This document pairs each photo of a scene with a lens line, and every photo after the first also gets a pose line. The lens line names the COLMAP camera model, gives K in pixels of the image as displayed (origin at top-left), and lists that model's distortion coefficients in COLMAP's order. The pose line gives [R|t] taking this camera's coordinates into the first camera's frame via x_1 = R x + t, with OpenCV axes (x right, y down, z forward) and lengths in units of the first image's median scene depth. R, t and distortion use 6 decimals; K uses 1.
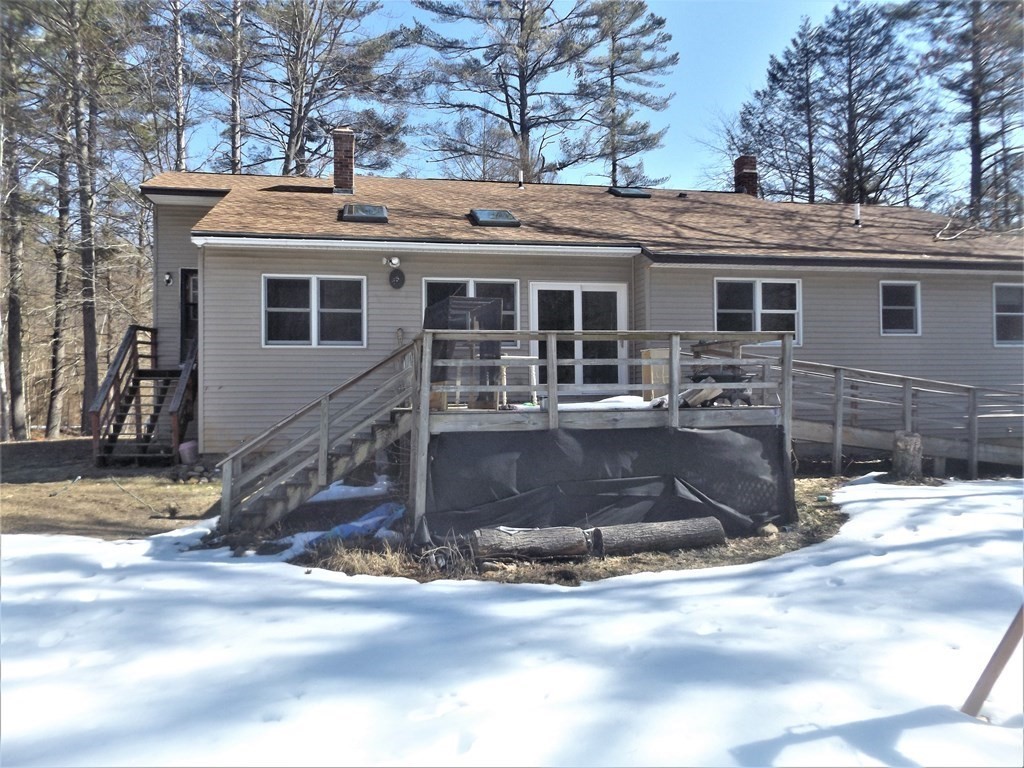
lens RADIAL K [[763.4, 0, 512.0], [0, 763.4, 384.0], [0, 0, 1]] dist [-0.003112, 0.000883]
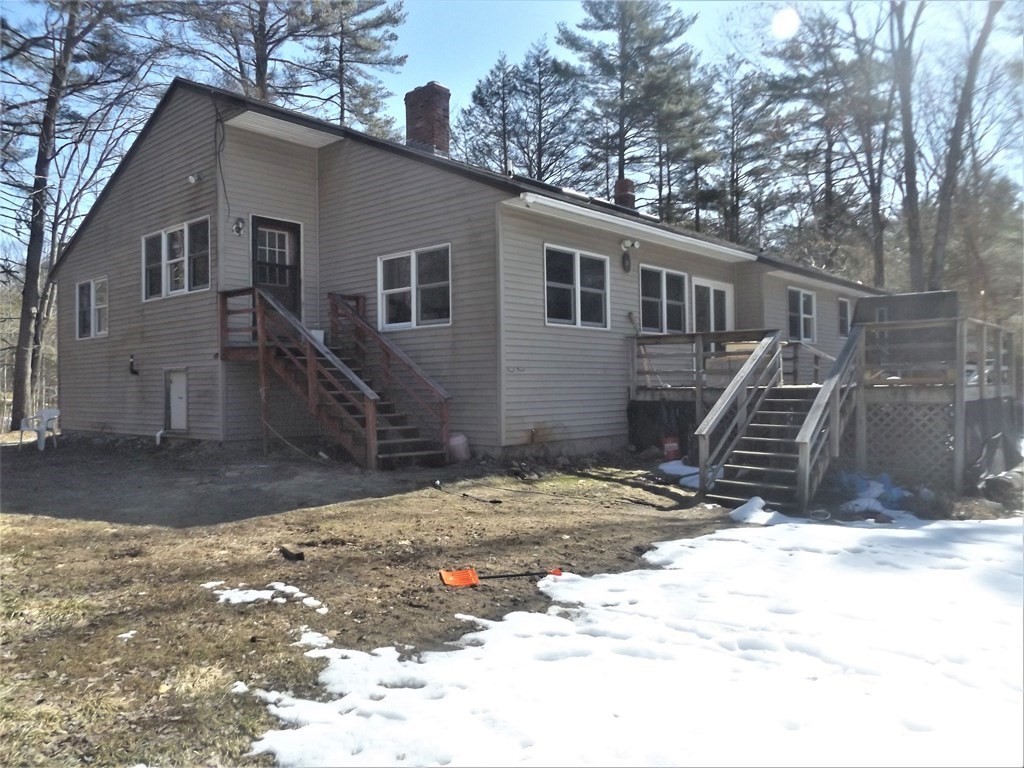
lens RADIAL K [[748.9, 0, 512.0], [0, 748.9, 384.0], [0, 0, 1]] dist [-0.010325, -0.001652]
pose [[0.785627, -0.002533, 0.618696, -0.878402], [-0.003038, 0.999964, 0.007953, 0.014340], [-0.618693, -0.008128, 0.785591, 0.316037]]
